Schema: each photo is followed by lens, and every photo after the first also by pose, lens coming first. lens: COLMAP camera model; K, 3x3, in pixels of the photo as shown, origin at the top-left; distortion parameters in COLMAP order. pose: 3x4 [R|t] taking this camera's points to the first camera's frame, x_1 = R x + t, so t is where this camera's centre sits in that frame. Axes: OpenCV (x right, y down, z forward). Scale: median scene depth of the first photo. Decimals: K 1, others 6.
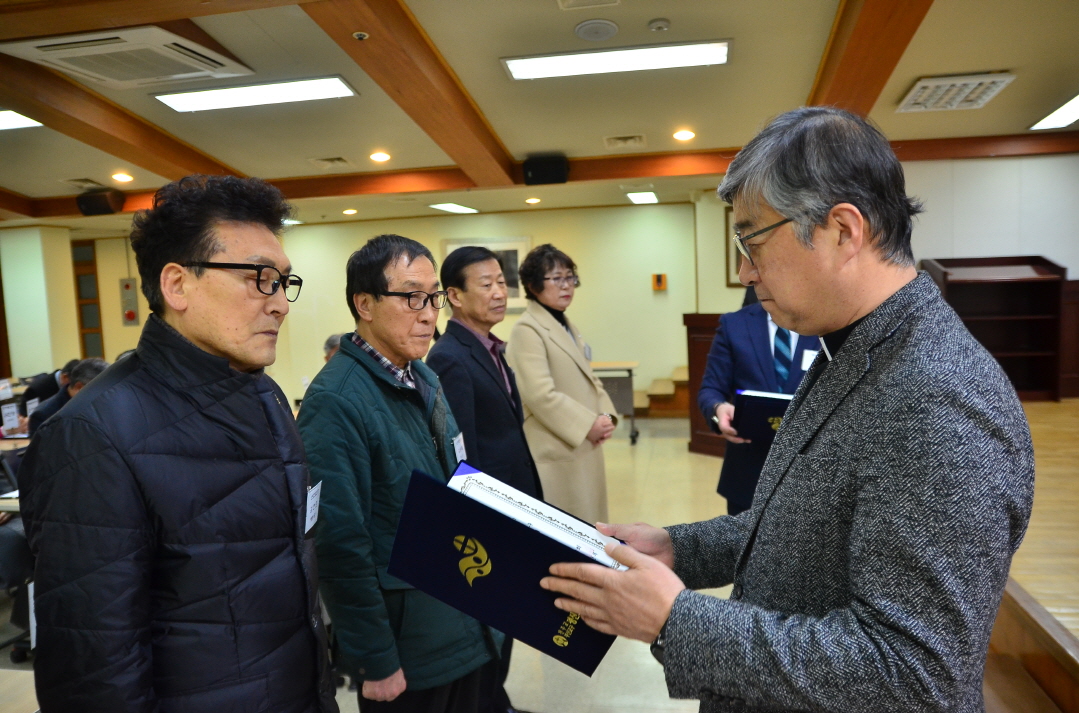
lens RADIAL K [[826.4, 0, 537.1], [0, 826.4, 366.7], [0, 0, 1]] dist [-0.102951, 0.075800]
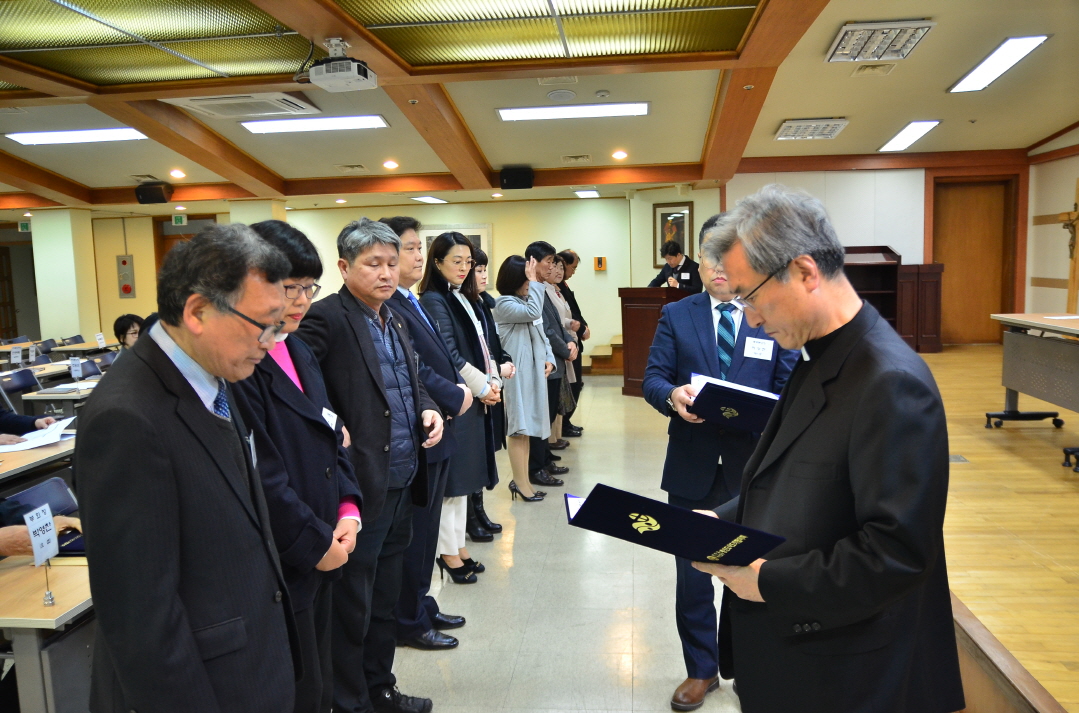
lens RADIAL K [[874.5, 0, 537.9], [0, 874.5, 362.7], [0, 0, 1]] dist [-0.067742, 0.037581]
pose [[0.996940, 0.002874, 0.078114, -0.062356], [-0.003644, 0.999946, 0.009710, 0.044584], [-0.078082, -0.009965, 0.996897, -0.398621]]
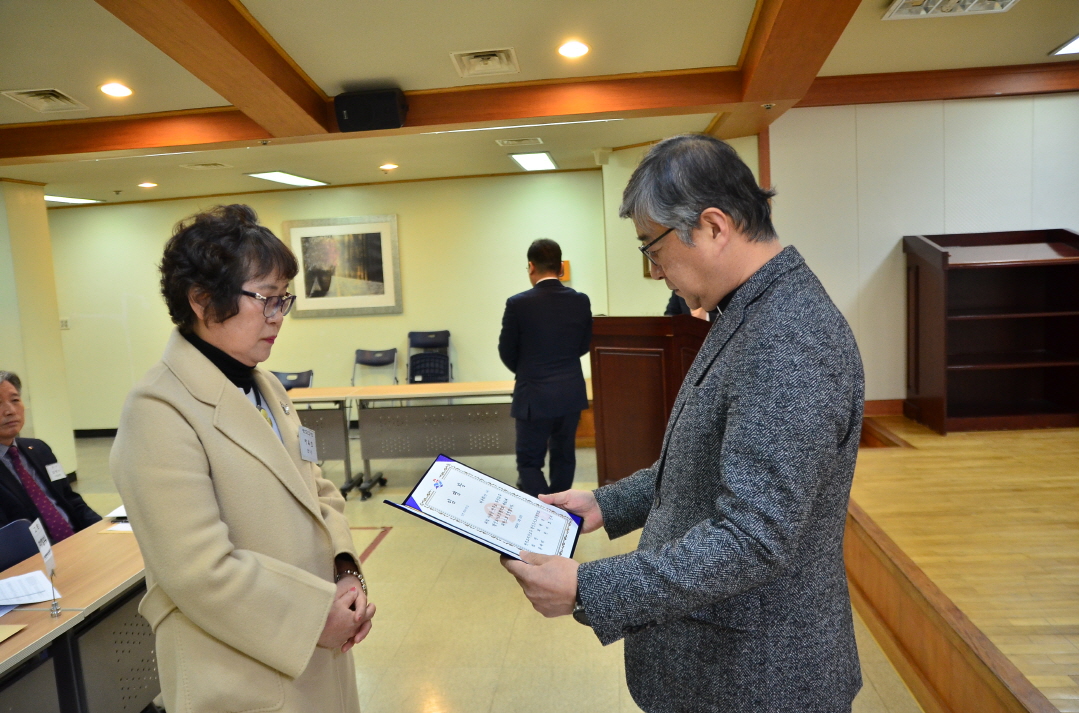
lens RADIAL K [[846.1, 0, 538.0], [0, 846.1, 365.9], [0, 0, 1]] dist [-0.091875, 0.077390]
pose [[0.995274, -0.025499, 0.093696, 0.074033], [0.024321, 0.999611, 0.013685, -0.036149], [-0.094008, -0.011342, 0.995507, 0.300154]]
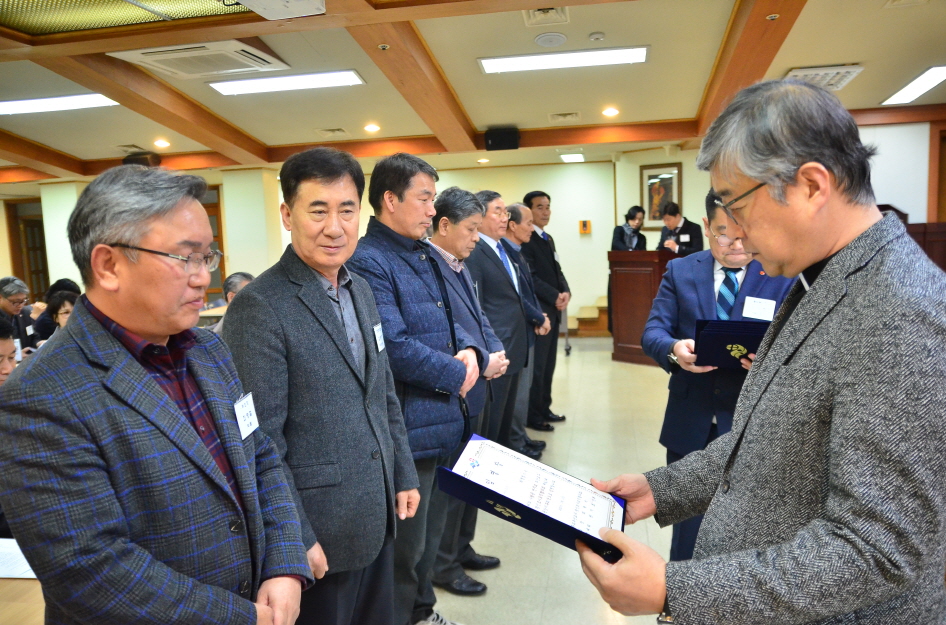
lens RADIAL K [[741.8, 0, 473.5], [0, 741.8, 316.5], [0, 0, 1]] dist [-0.091875, 0.077390]
pose [[0.999919, -0.004762, 0.011781, -0.046994], [0.004578, 0.999868, 0.015592, 0.018963], [-0.011853, -0.015537, 0.999809, -0.148640]]
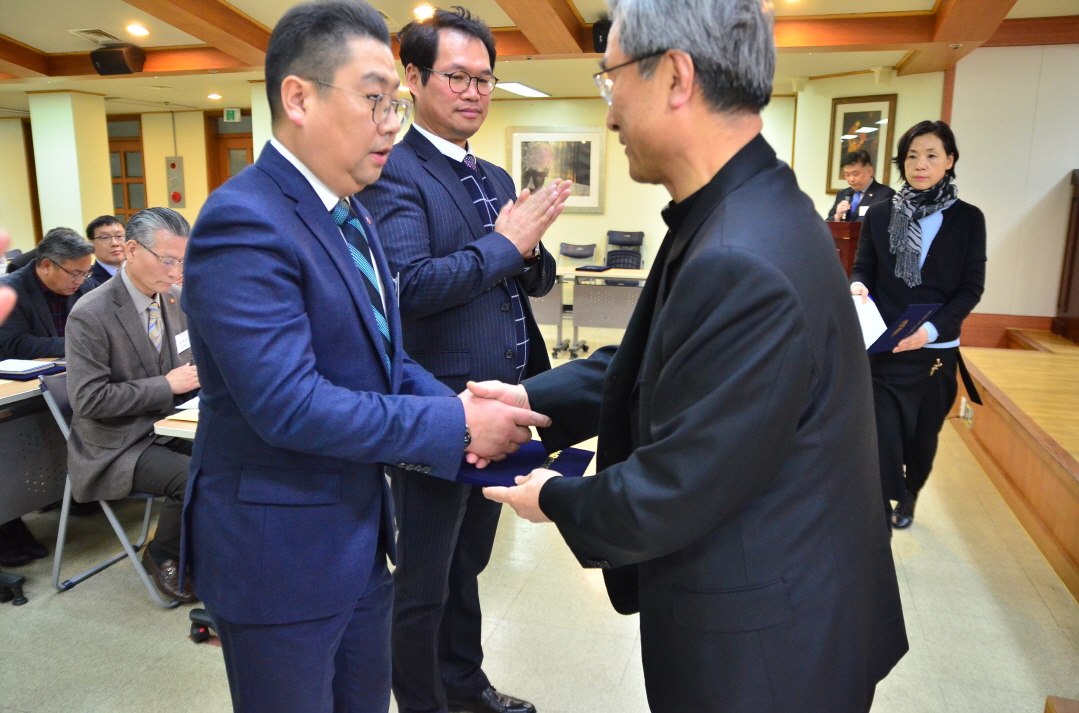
lens RADIAL K [[826.4, 0, 543.0], [0, 826.4, 363.9], [0, 0, 1]] dist [-0.102951, 0.075800]
pose [[0.994445, 0.066708, -0.081422, 0.020991], [-0.057641, 0.992366, 0.109028, 0.005323], [0.088073, -0.103729, 0.990698, 0.139399]]
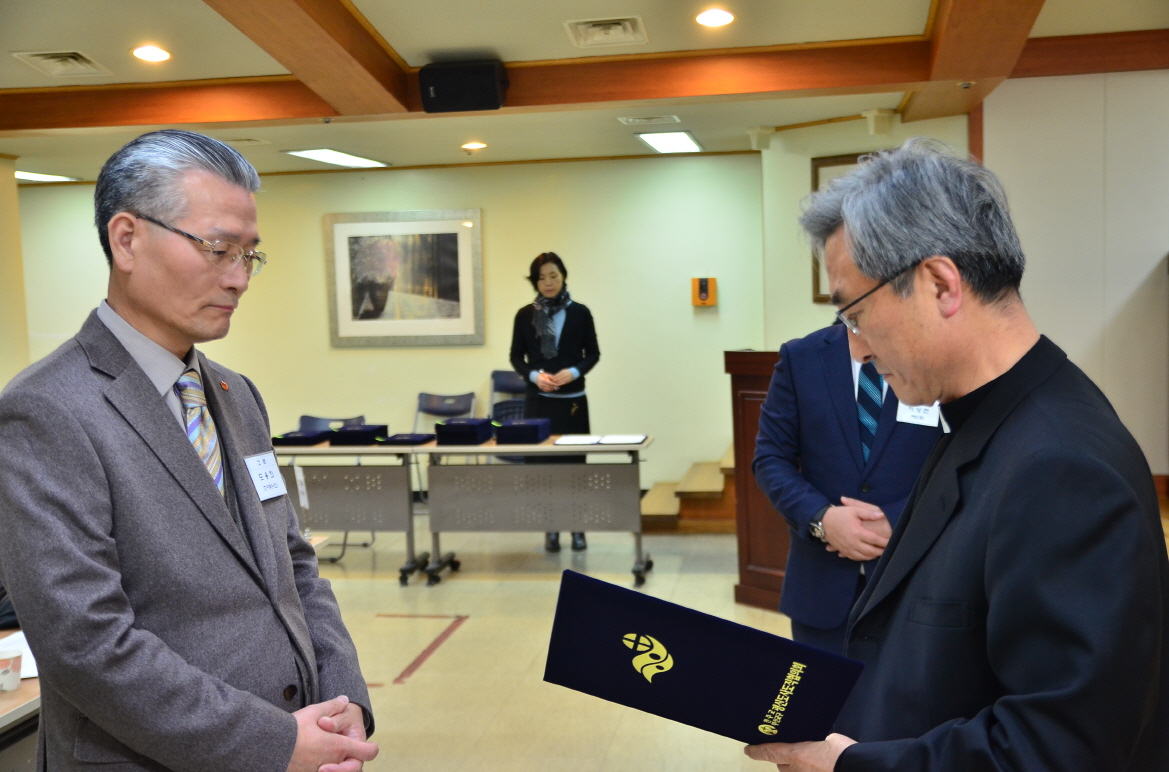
lens RADIAL K [[1324.3, 0, 589.1], [0, 1324.3, 406.3], [0, 0, 1]] dist [0.002510, 0.000000]
pose [[0.999629, 0.005649, 0.026650, 0.068803], [-0.005334, 0.999915, -0.011875, -0.018669], [-0.026715, 0.011728, 0.999574, 0.131367]]
